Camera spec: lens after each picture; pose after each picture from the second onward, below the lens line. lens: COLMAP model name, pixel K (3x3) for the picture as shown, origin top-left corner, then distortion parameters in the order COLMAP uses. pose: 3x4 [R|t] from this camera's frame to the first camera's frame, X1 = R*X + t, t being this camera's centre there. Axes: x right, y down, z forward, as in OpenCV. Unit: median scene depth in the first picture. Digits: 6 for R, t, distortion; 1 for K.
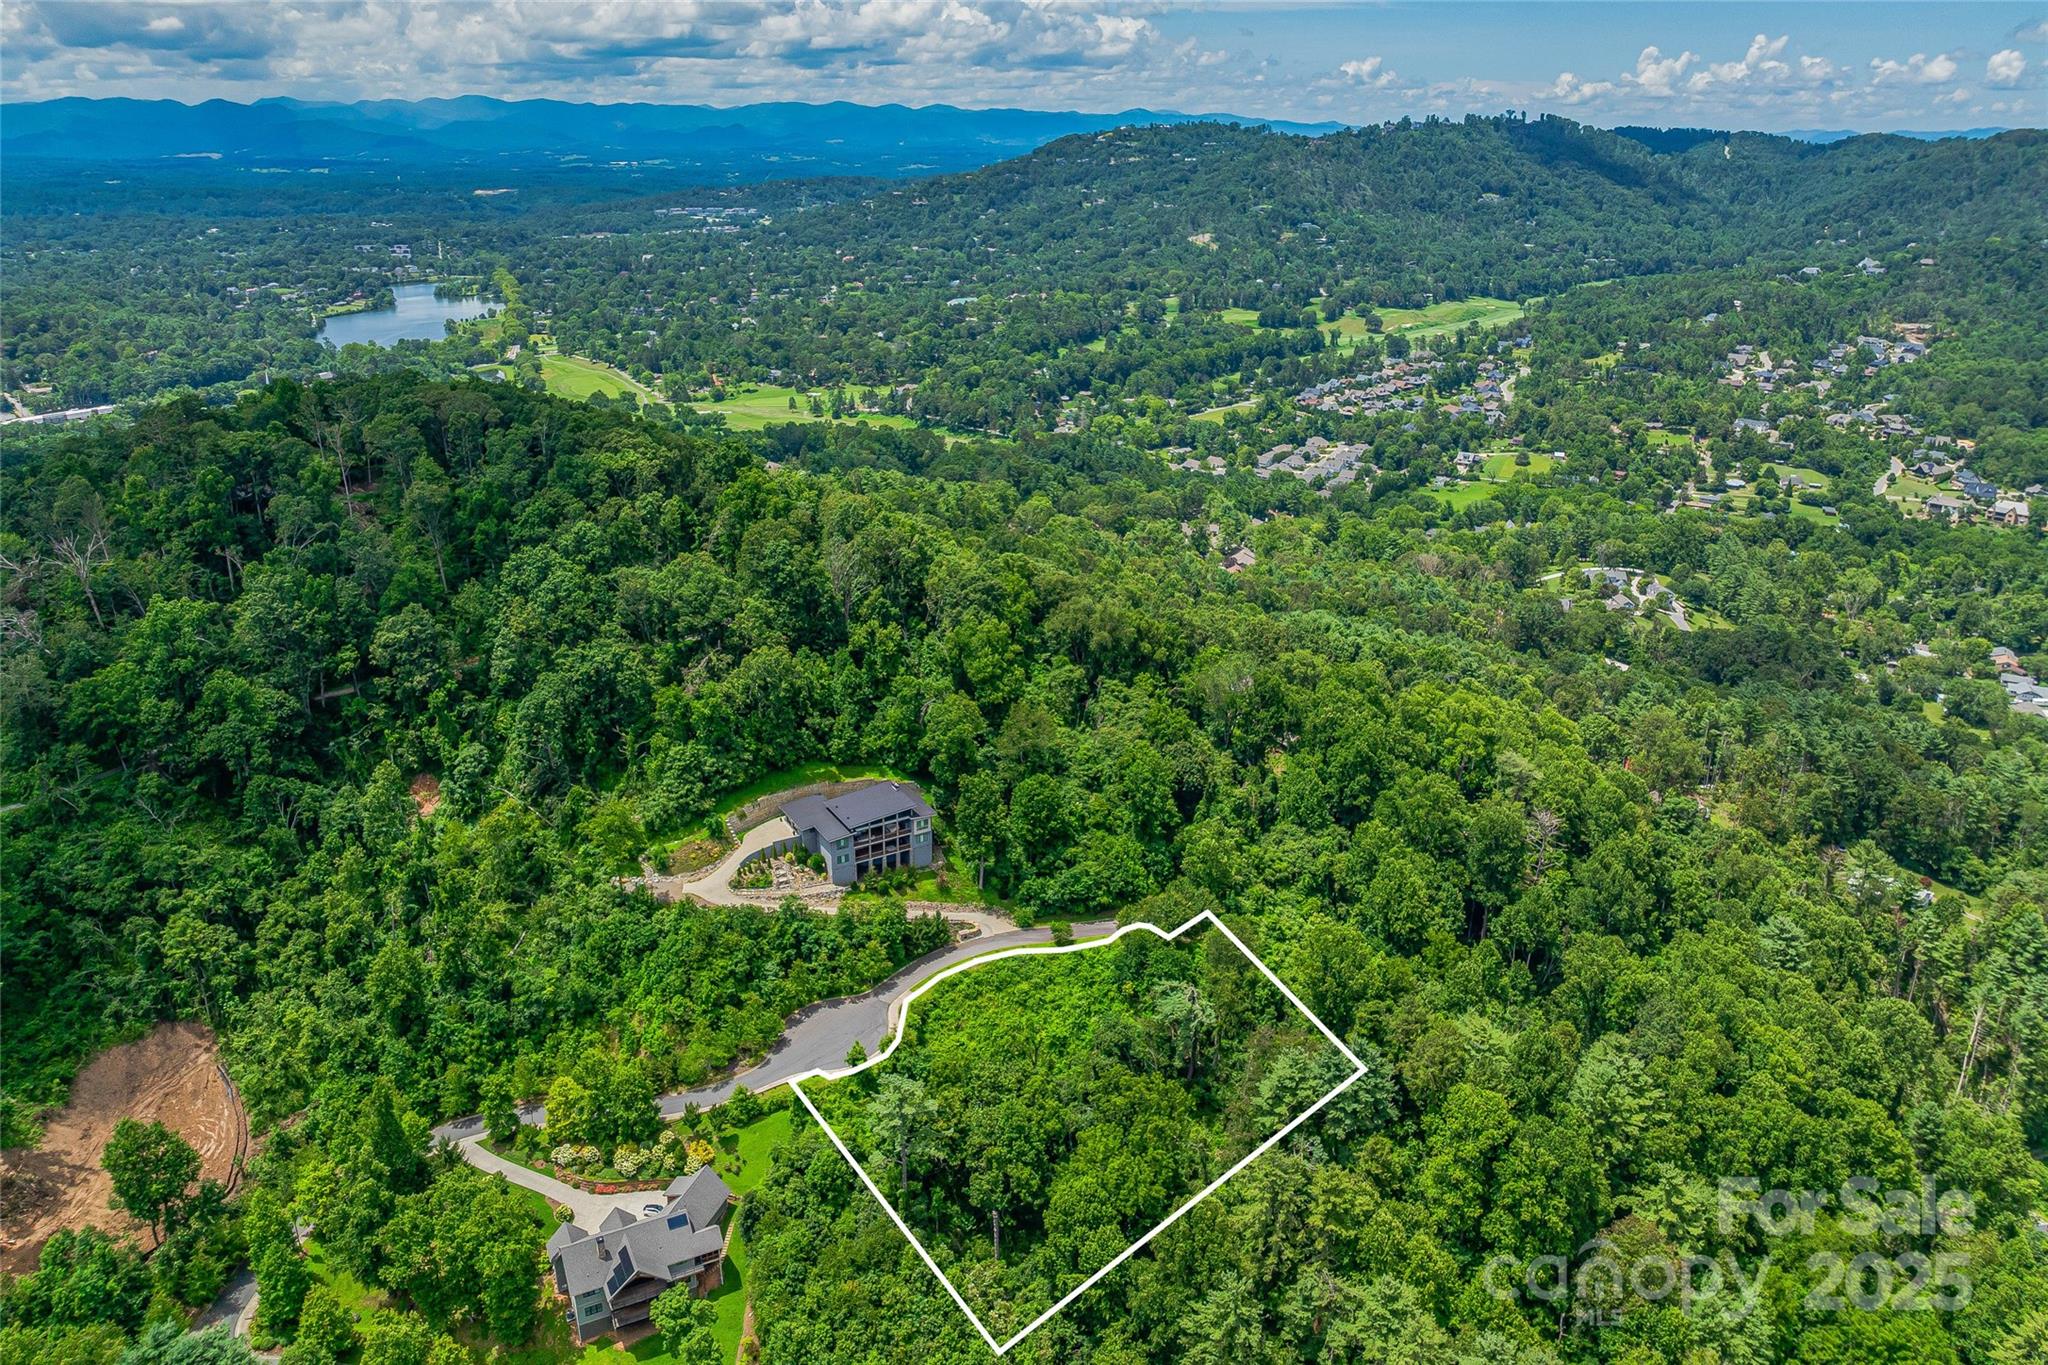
lens RADIAL K [[1460.1, 0, 1006.7], [0, 1460.1, 600.3], [0, 0, 1]] dist [-0.036976, 0.001568]
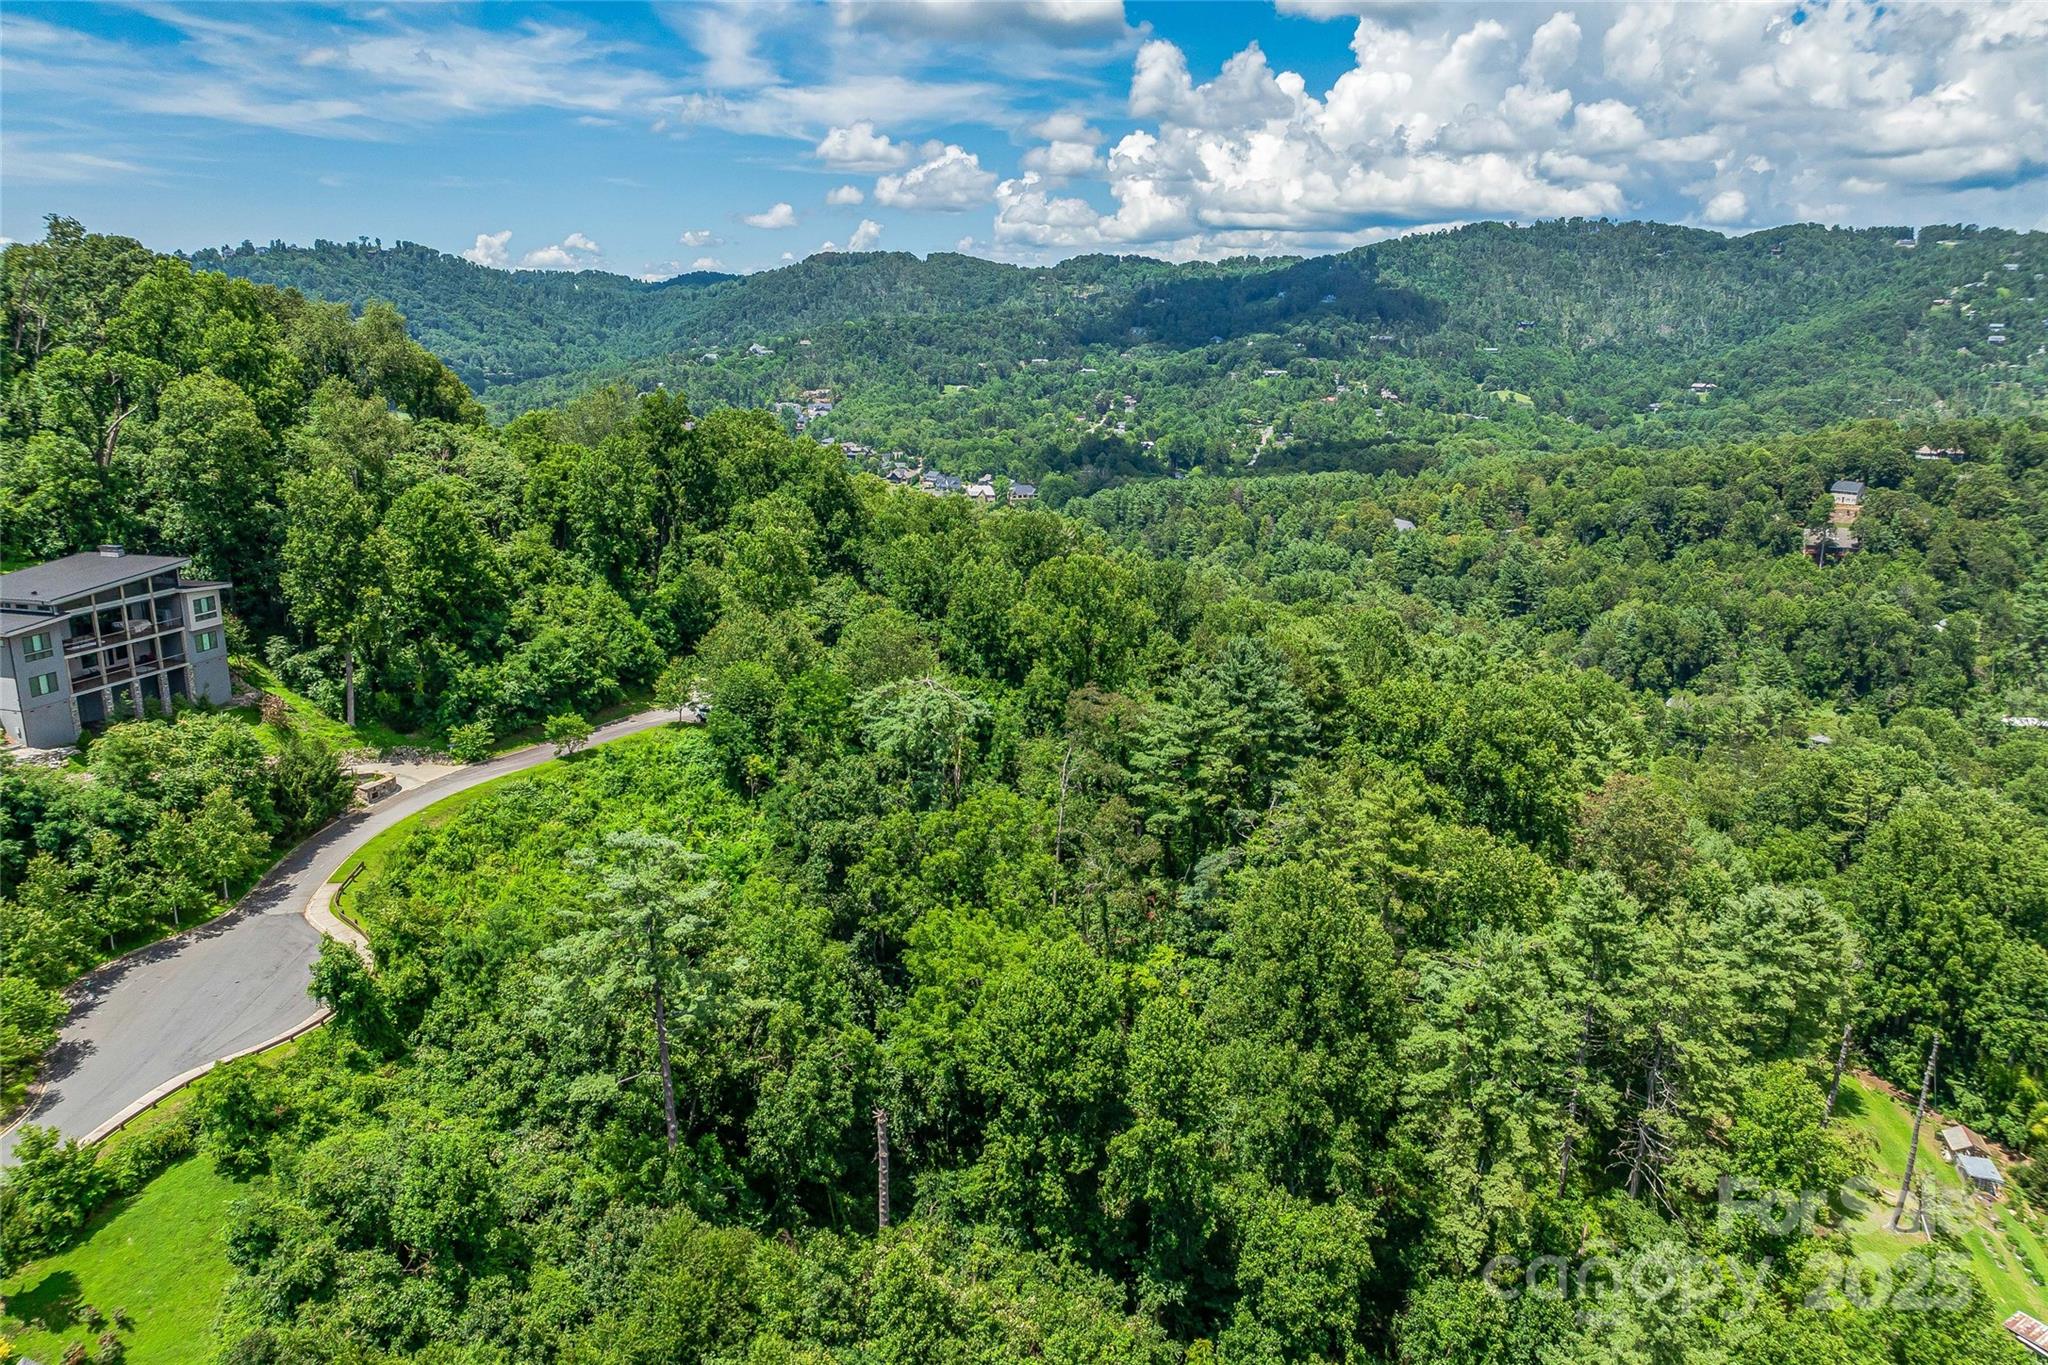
lens RADIAL K [[1438.0, 0, 1015.4], [0, 1438.0, 715.9], [0, 0, 1]] dist [-0.032030, -0.004919]
pose [[0.723376, -0.177851, 0.667156, -0.041386], [0.208842, 0.977355, 0.034104, 0.051790], [-0.658113, 0.114660, 0.744137, 0.110974]]
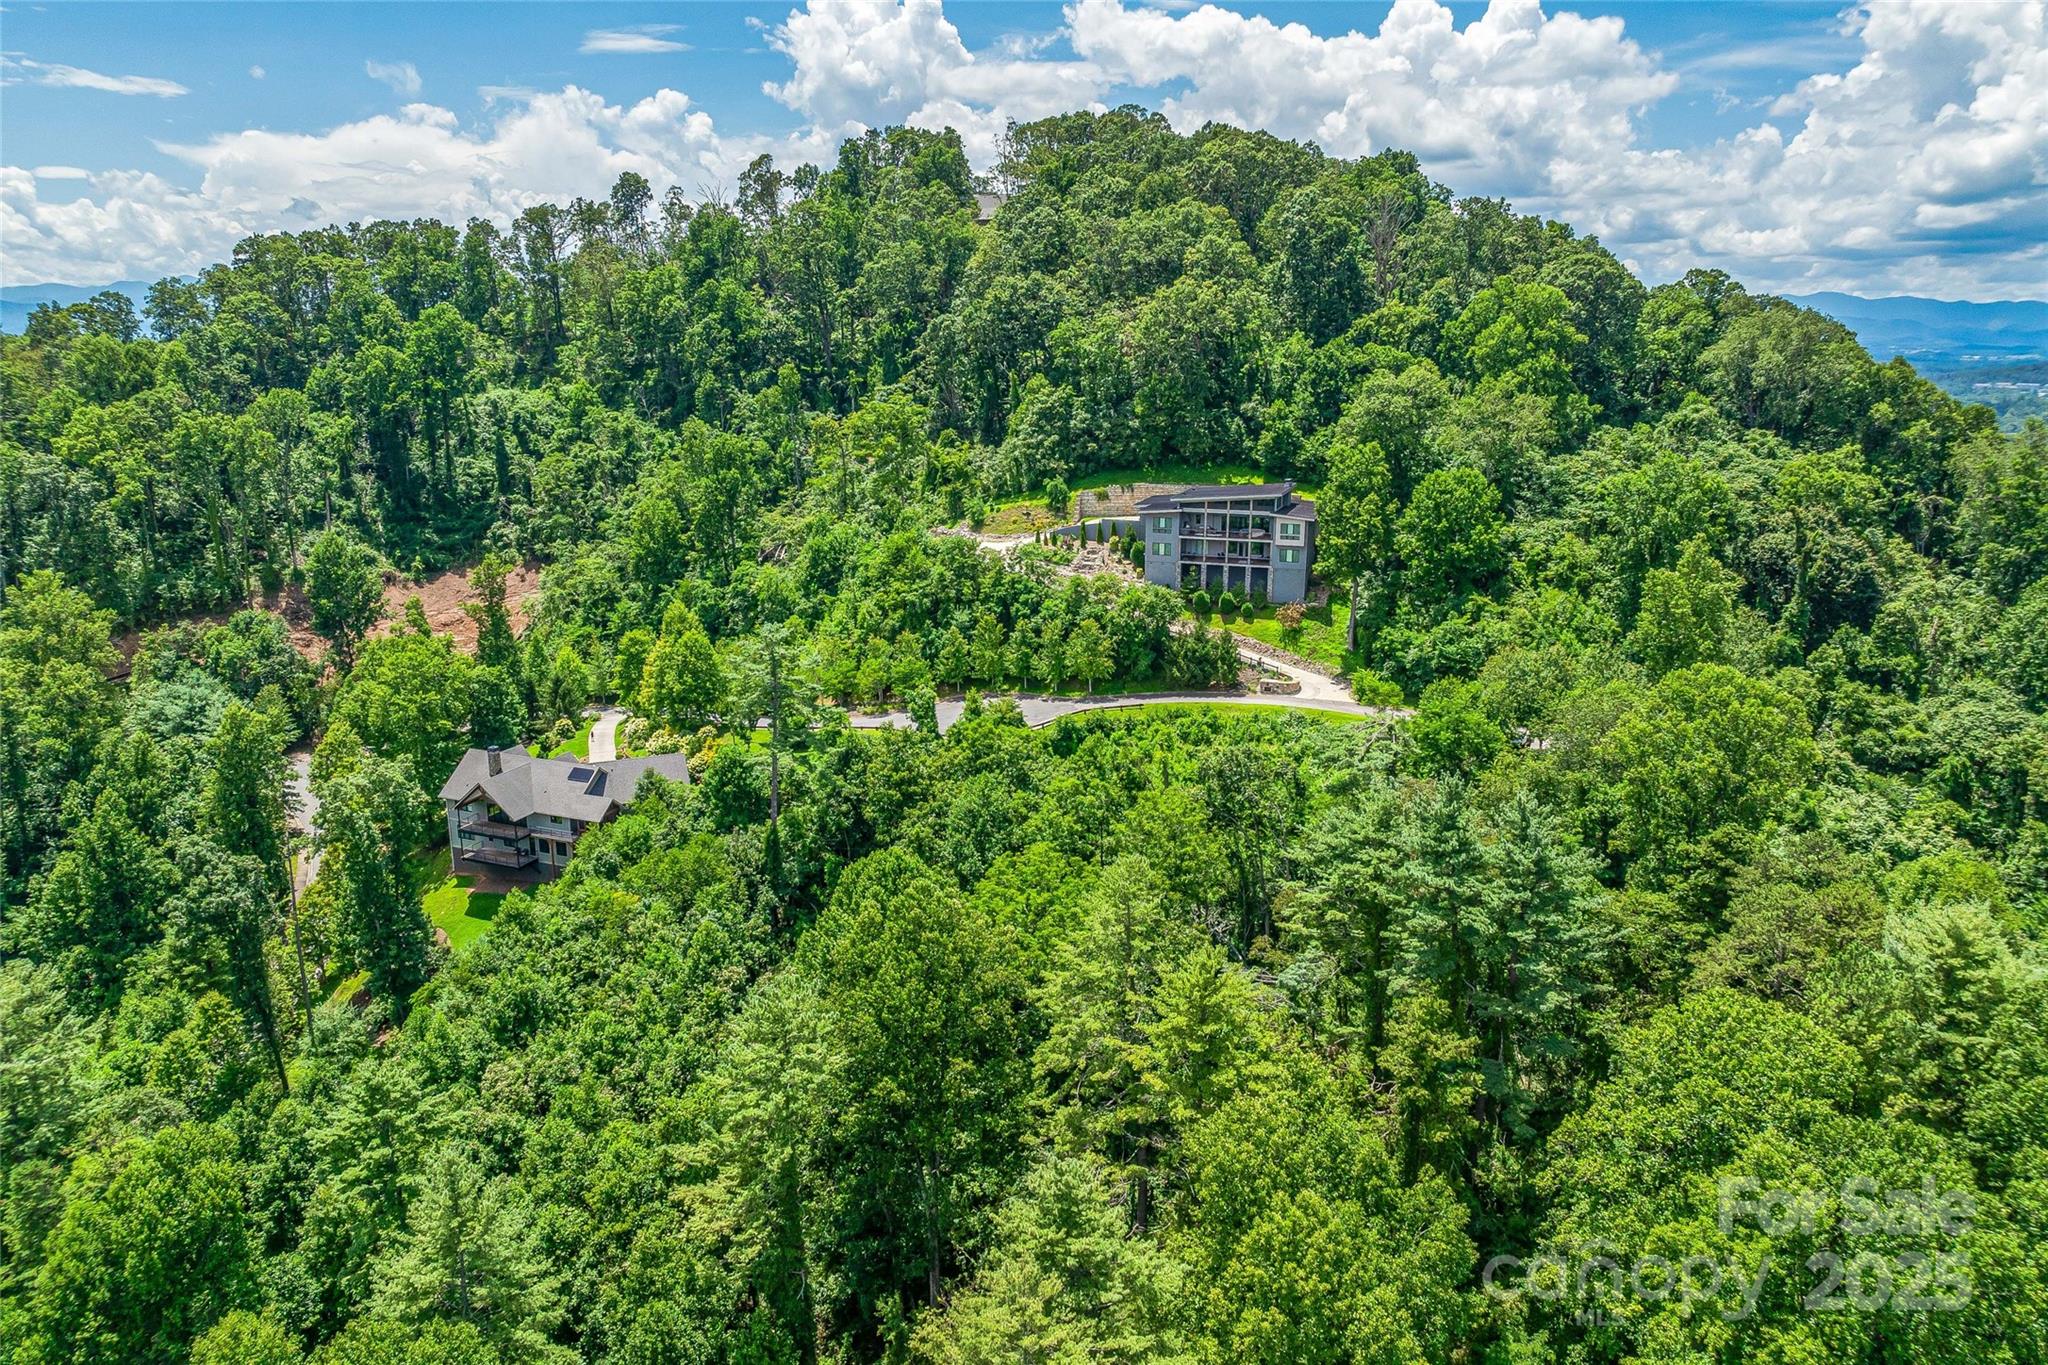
lens RADIAL K [[1435.4, 0, 1008.9], [0, 1435.4, 685.3], [0, 0, 1]] dist [-0.039296, -0.002161]
pose [[0.654197, 0.183133, -0.733818, 0.077835], [-0.240602, 0.970230, 0.027636, 0.053119], [0.717033, 0.158478, 0.678784, 0.110879]]
